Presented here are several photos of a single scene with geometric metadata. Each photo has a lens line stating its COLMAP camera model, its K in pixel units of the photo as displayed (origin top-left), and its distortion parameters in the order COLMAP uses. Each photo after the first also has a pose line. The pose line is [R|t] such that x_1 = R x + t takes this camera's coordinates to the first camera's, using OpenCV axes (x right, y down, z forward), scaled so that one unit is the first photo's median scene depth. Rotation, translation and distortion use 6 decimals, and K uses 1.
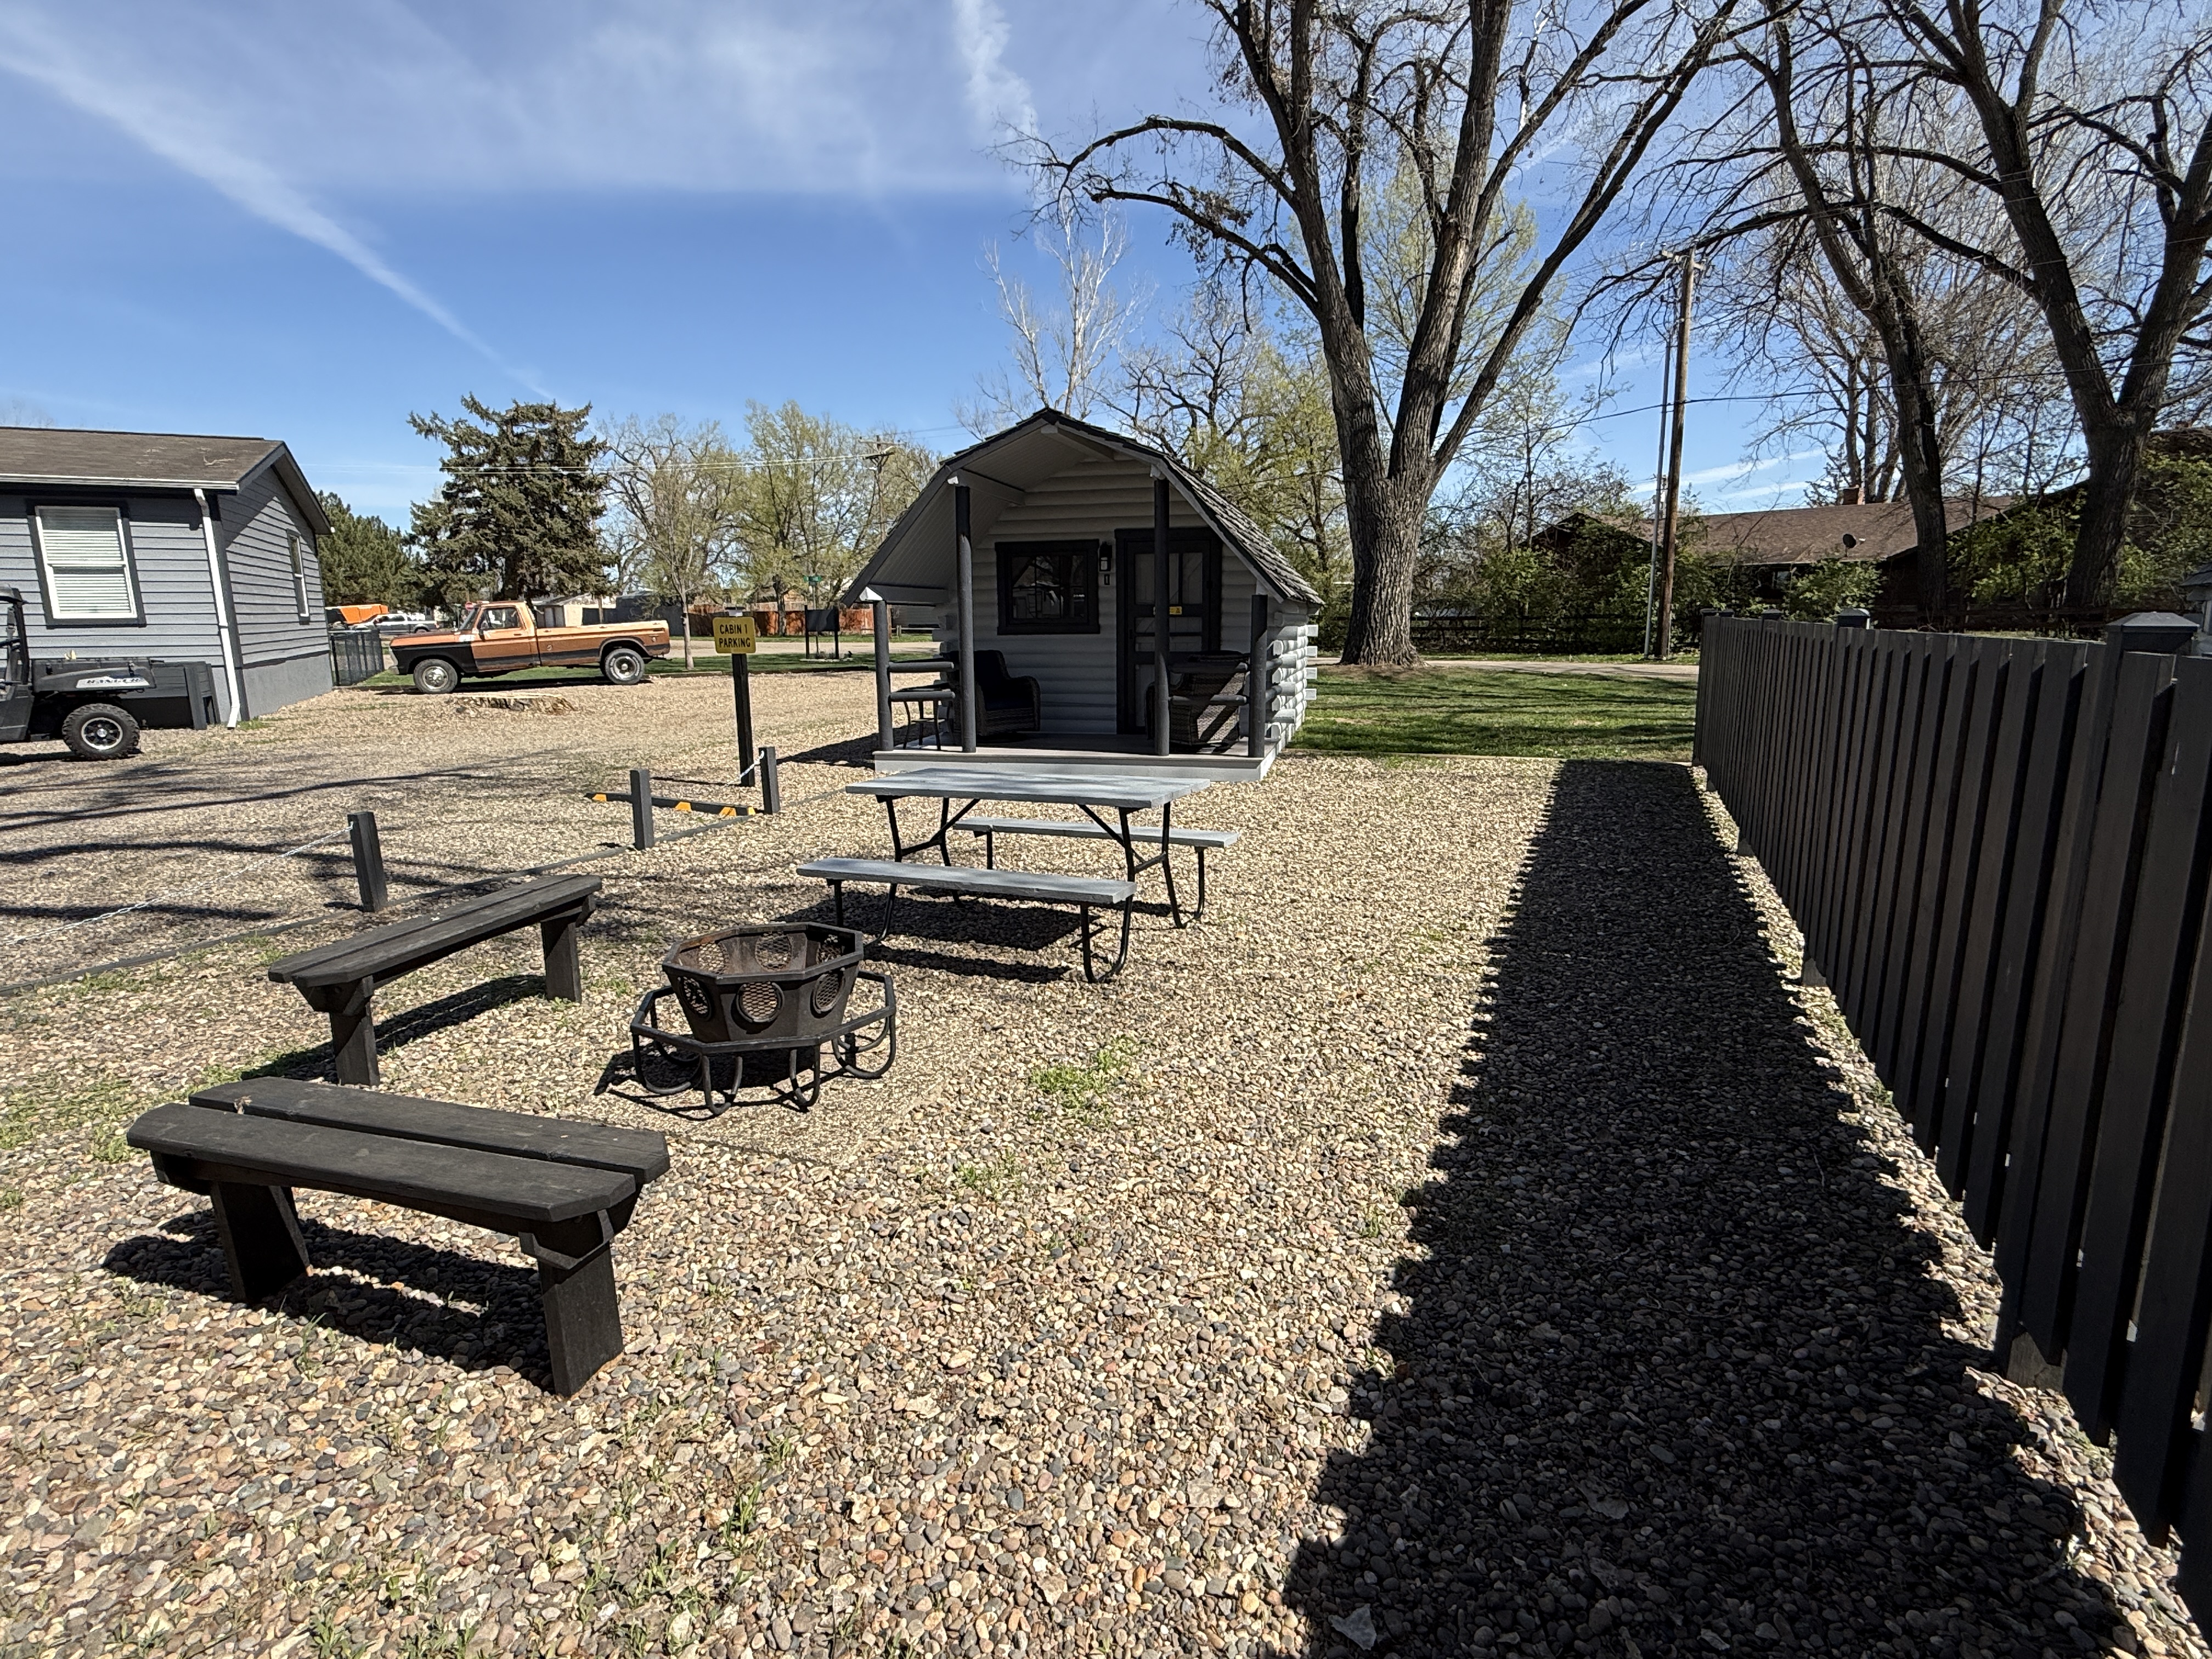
lens RADIAL K [[1155.7, 0, 1106.0], [0, 1155.7, 829.5], [0, 0, 1]] dist [-0.003835, 0.000134]
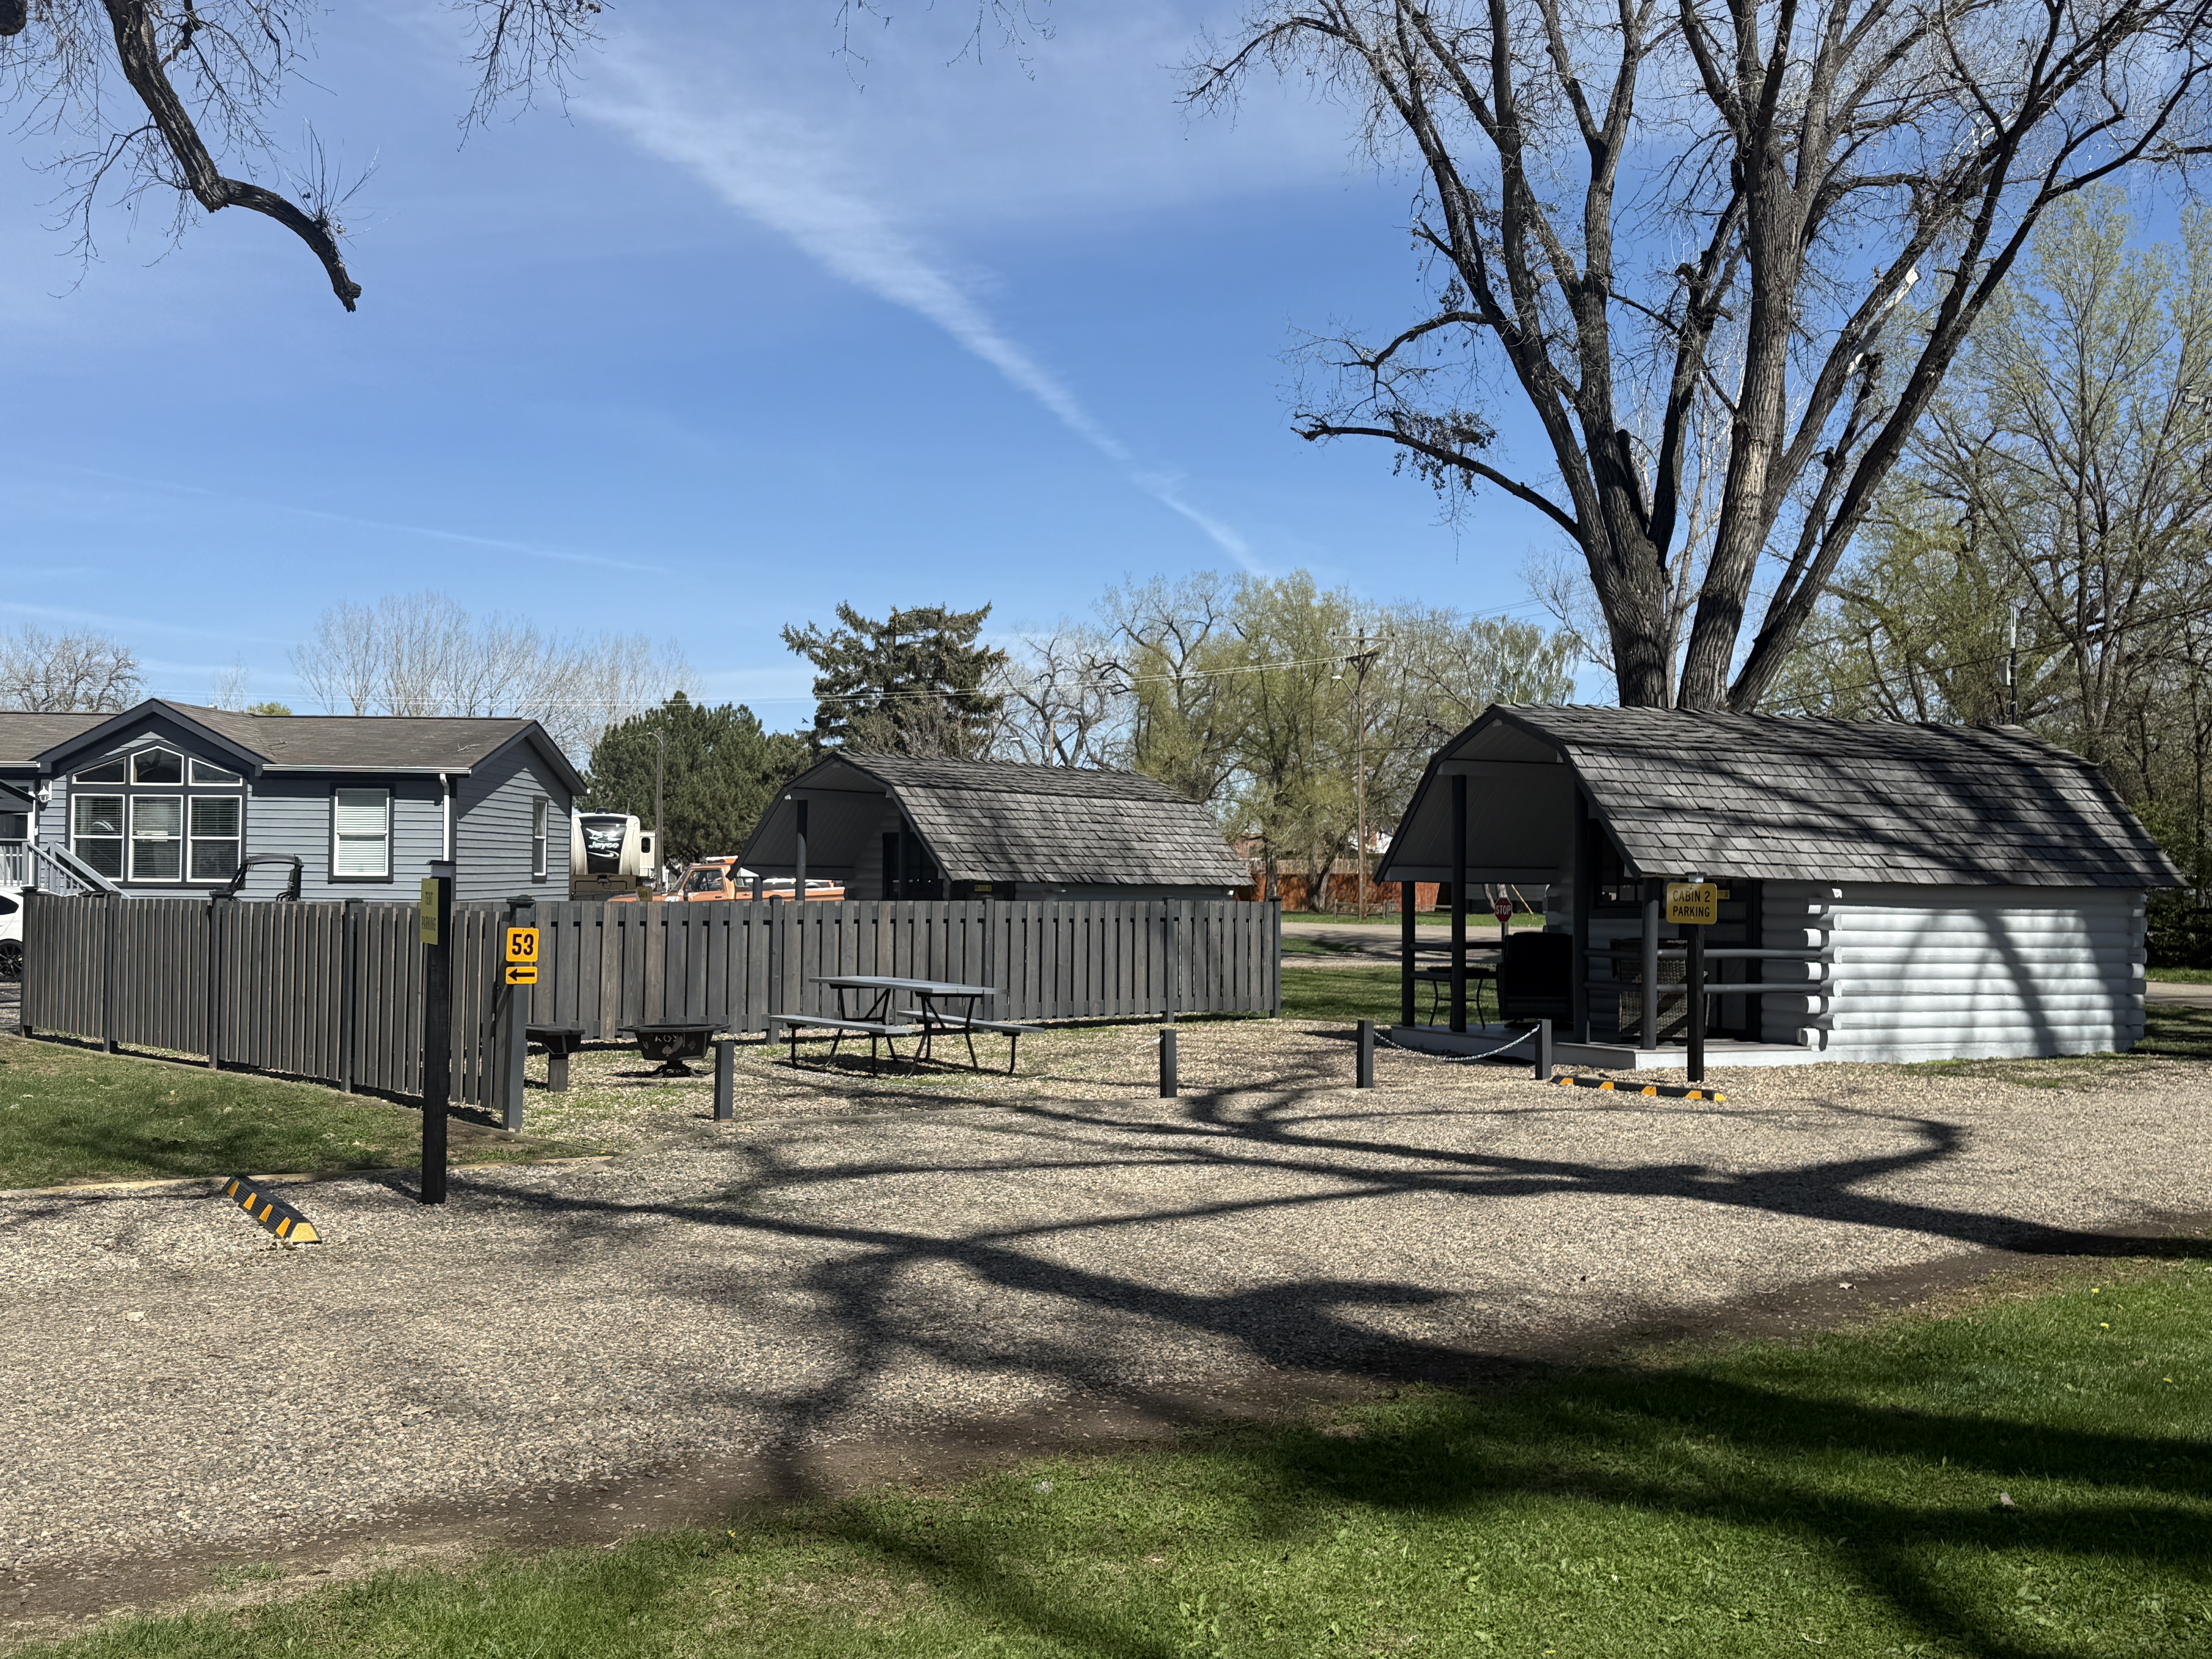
lens RADIAL K [[2132.2, 0, 1117.6], [0, 2132.2, 936.2], [0, 0, 1]] dist [0.068268, 0.002945]
pose [[0.904577, 0.032402, -0.425078, 0.471356], [-0.097149, 0.986539, -0.131537, 0.059455], [0.415094, 0.160281, 0.895548, -0.404466]]
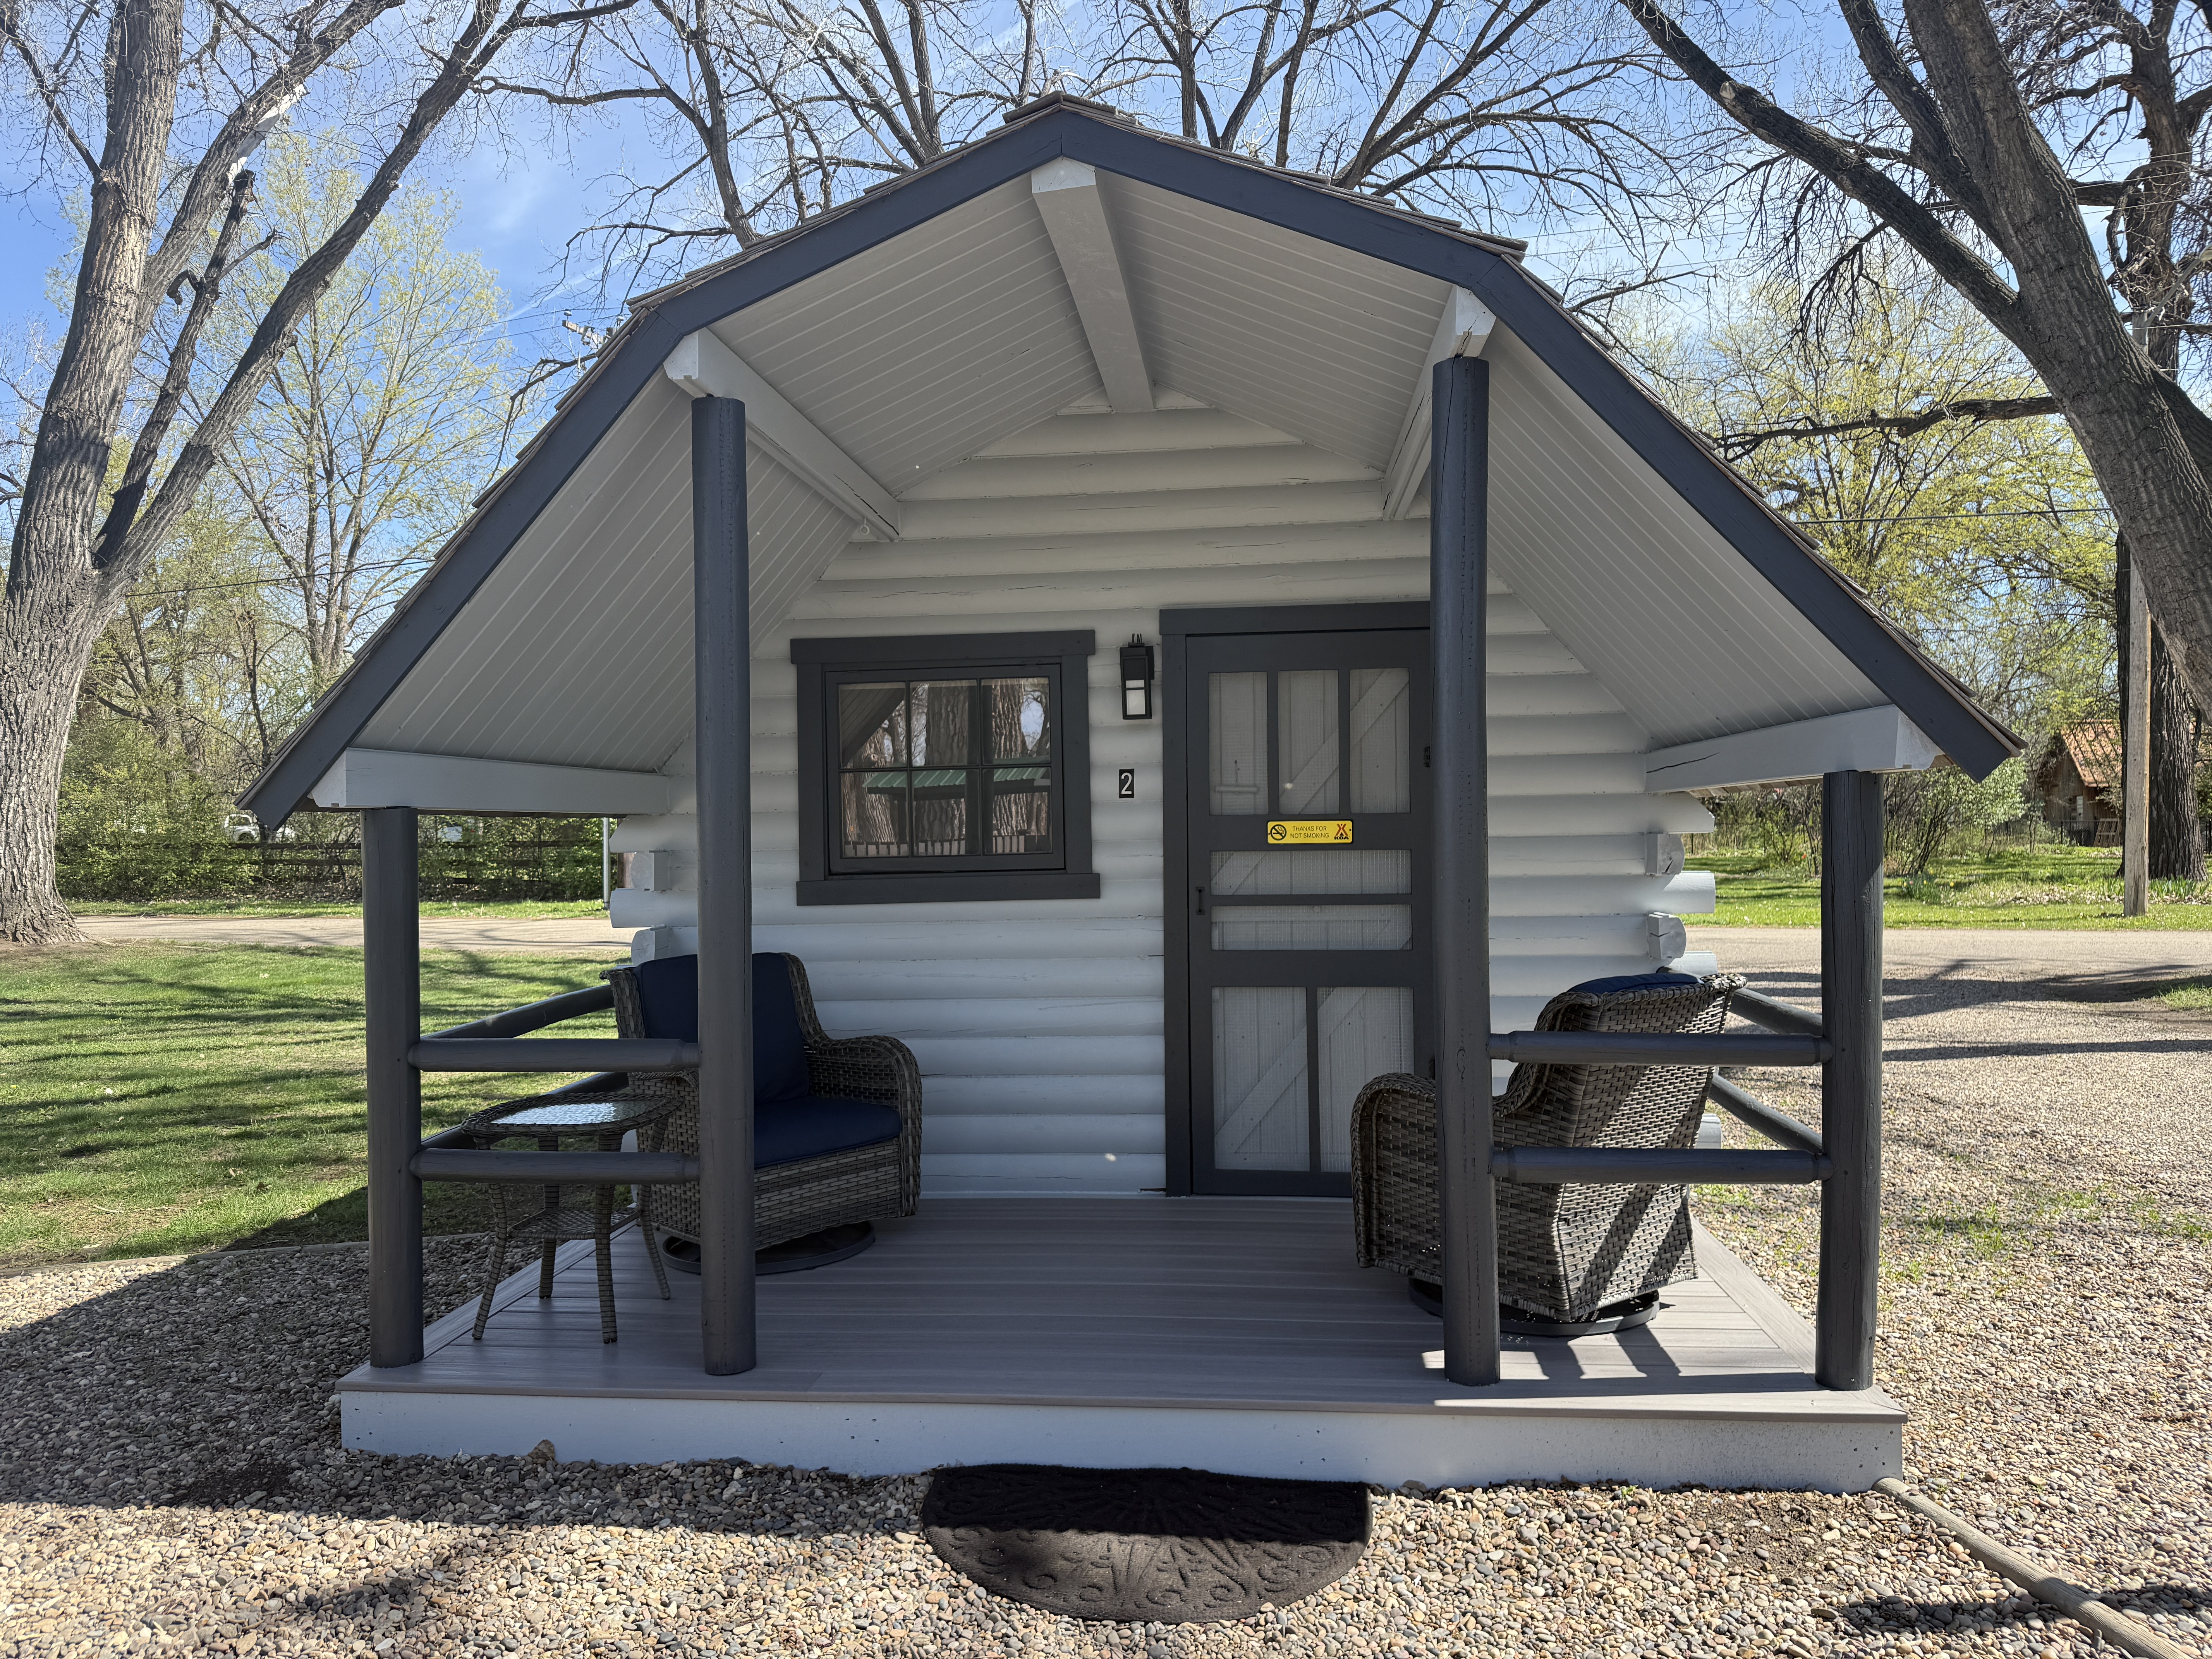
lens RADIAL K [[1520.3, 0, 1106.0], [0, 1520.3, 829.5], [0, 0, 1]] dist [0.083697, -0.112698]
pose [[0.829919, 0.003284, 0.557874, 0.239834], [0.098162, 0.983522, -0.151820, -0.033454], [-0.549180, 0.180761, 0.815921, 0.128605]]
